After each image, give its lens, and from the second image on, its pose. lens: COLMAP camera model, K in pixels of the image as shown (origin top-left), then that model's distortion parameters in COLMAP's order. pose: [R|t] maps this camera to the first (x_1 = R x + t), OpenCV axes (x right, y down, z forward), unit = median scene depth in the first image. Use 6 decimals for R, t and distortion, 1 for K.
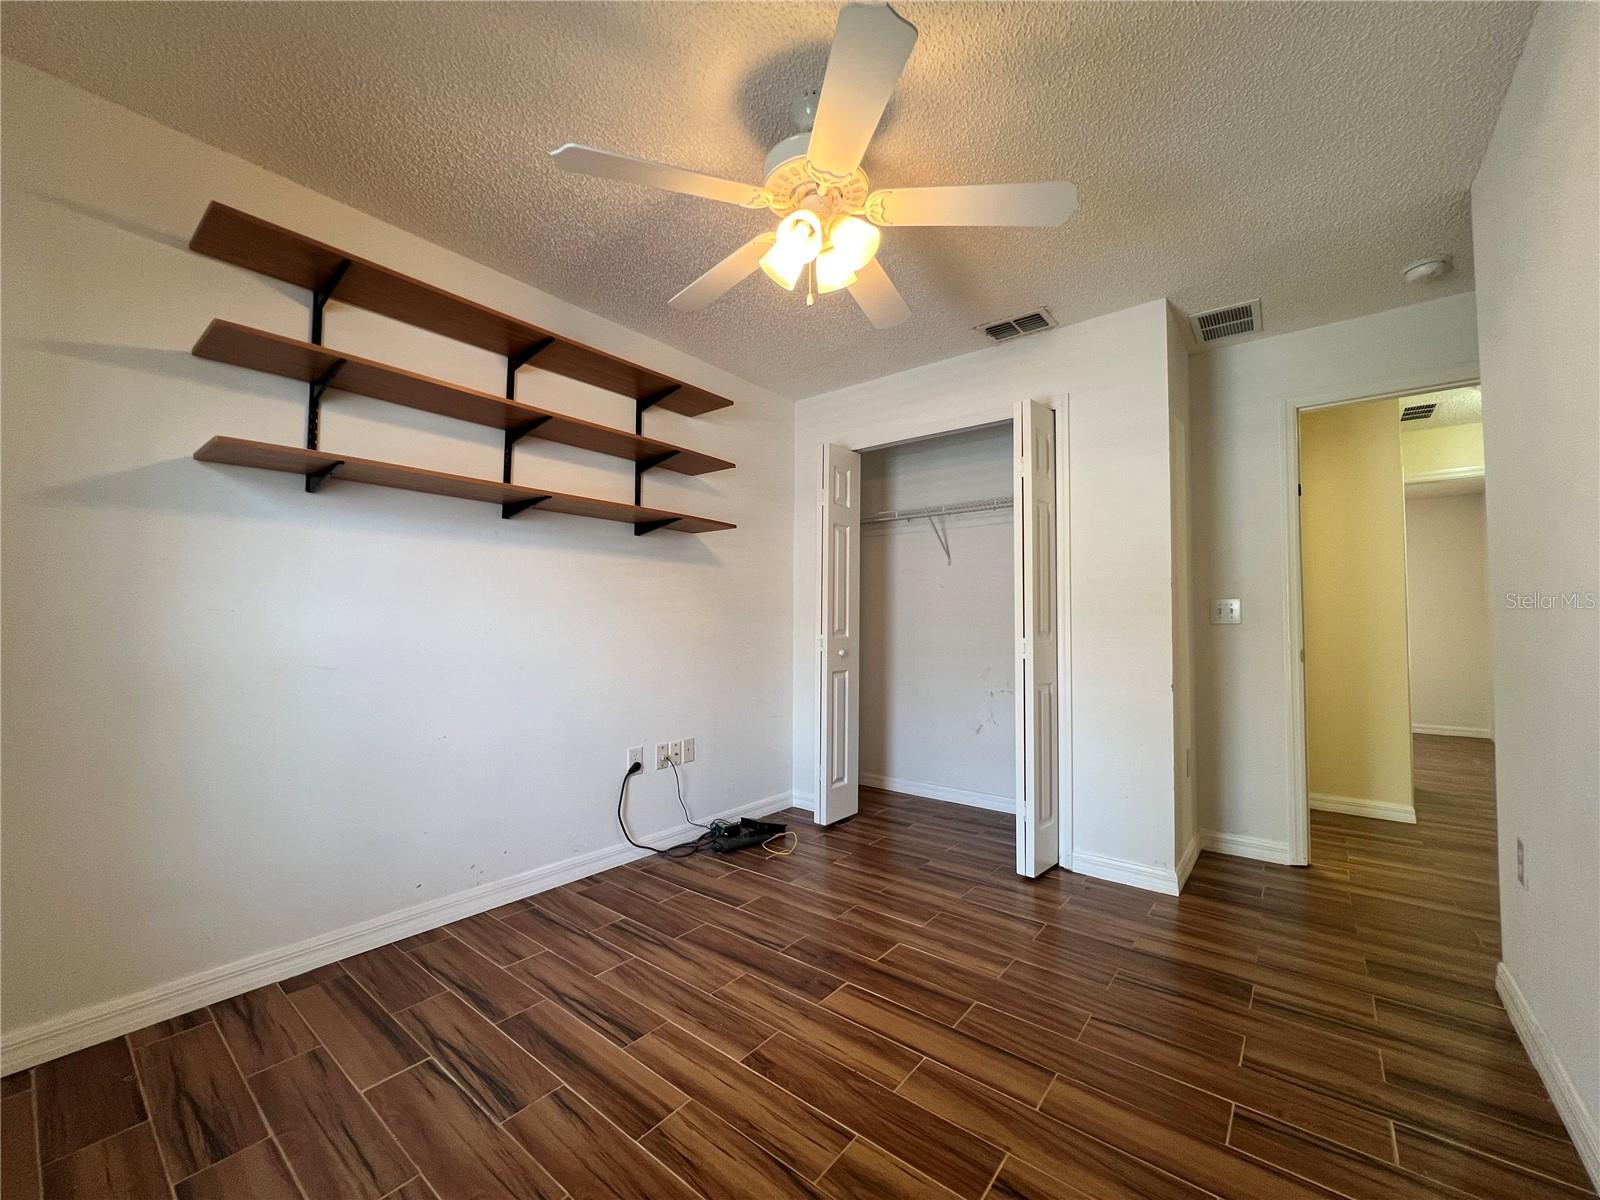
lens RADIAL K [[644.8, 0, 796.4], [0, 644.8, 596.1], [0, 0, 1]] dist [-0.001836, 0.000199]
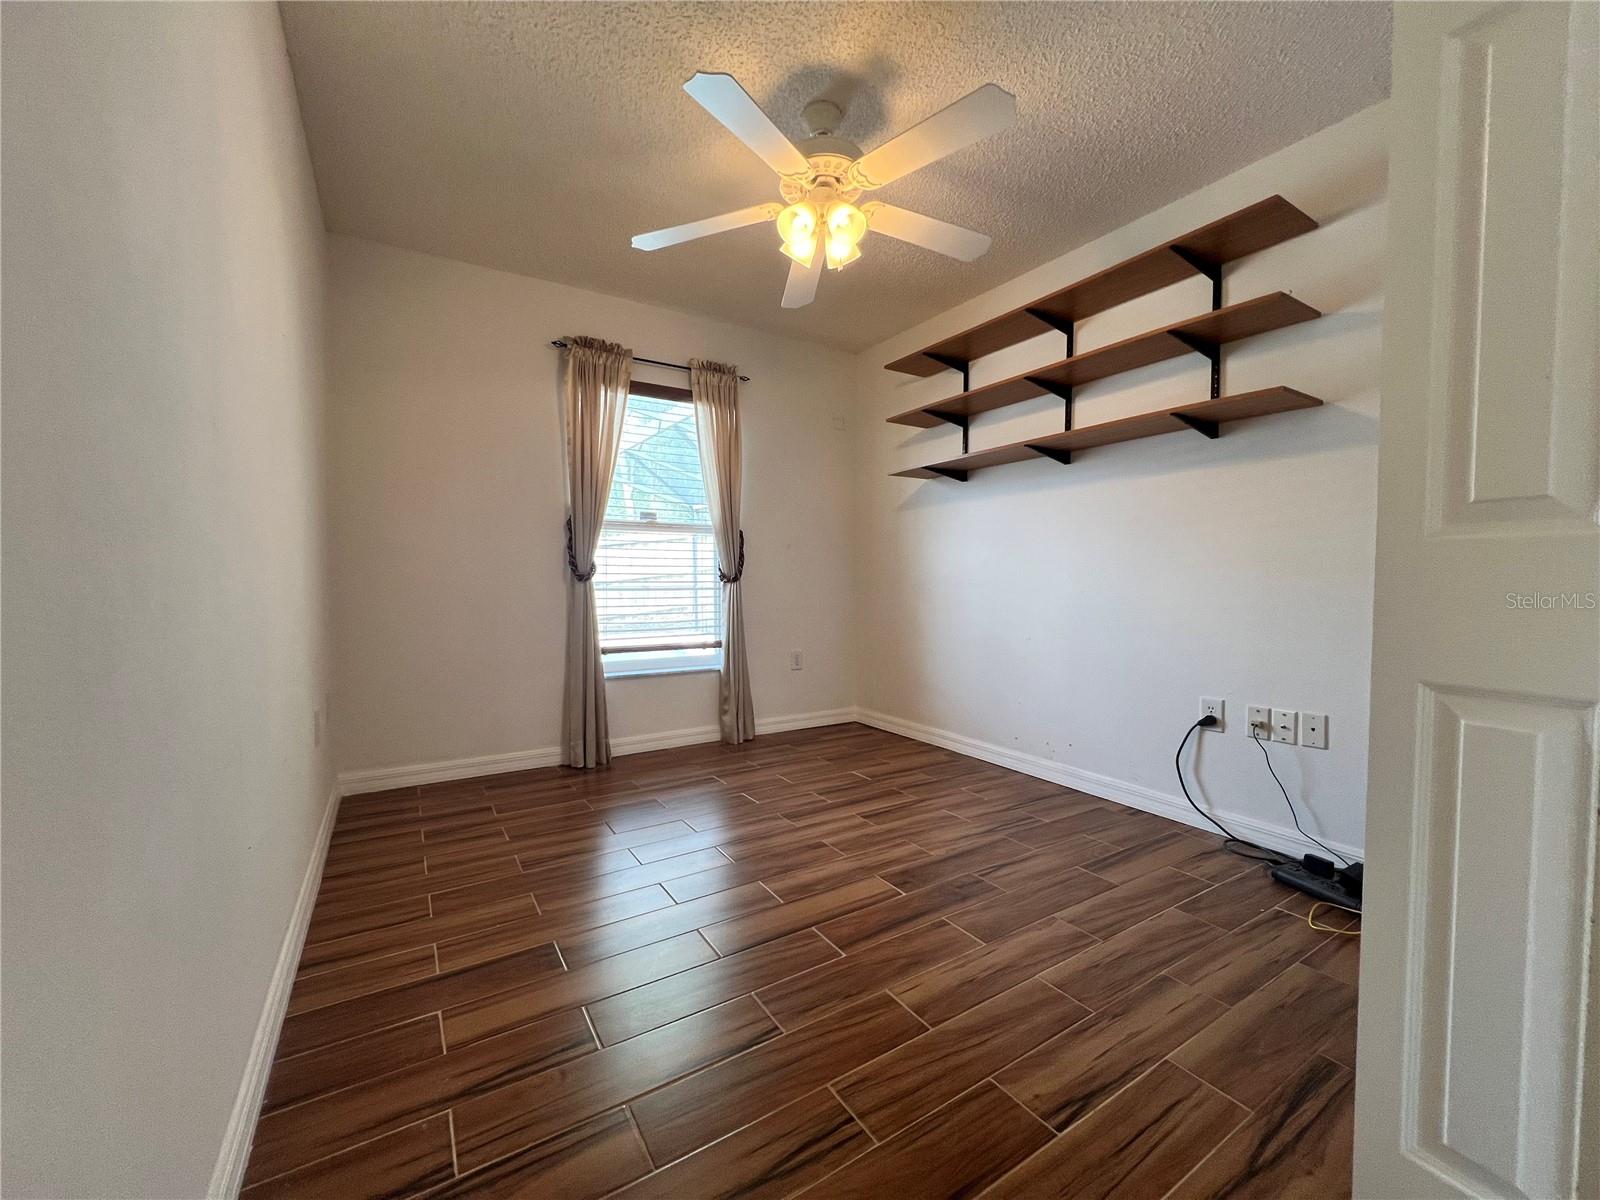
lens RADIAL K [[644.8, 0, 795.1], [0, 644.8, 600.0], [0, 0, 1]] dist [-0.001836, 0.000199]
pose [[-0.331490, 0.029944, -0.942983, 0.968209], [0.041302, 0.998999, 0.017204, 0.100087], [0.942554, -0.033244, -0.332395, 1.066441]]
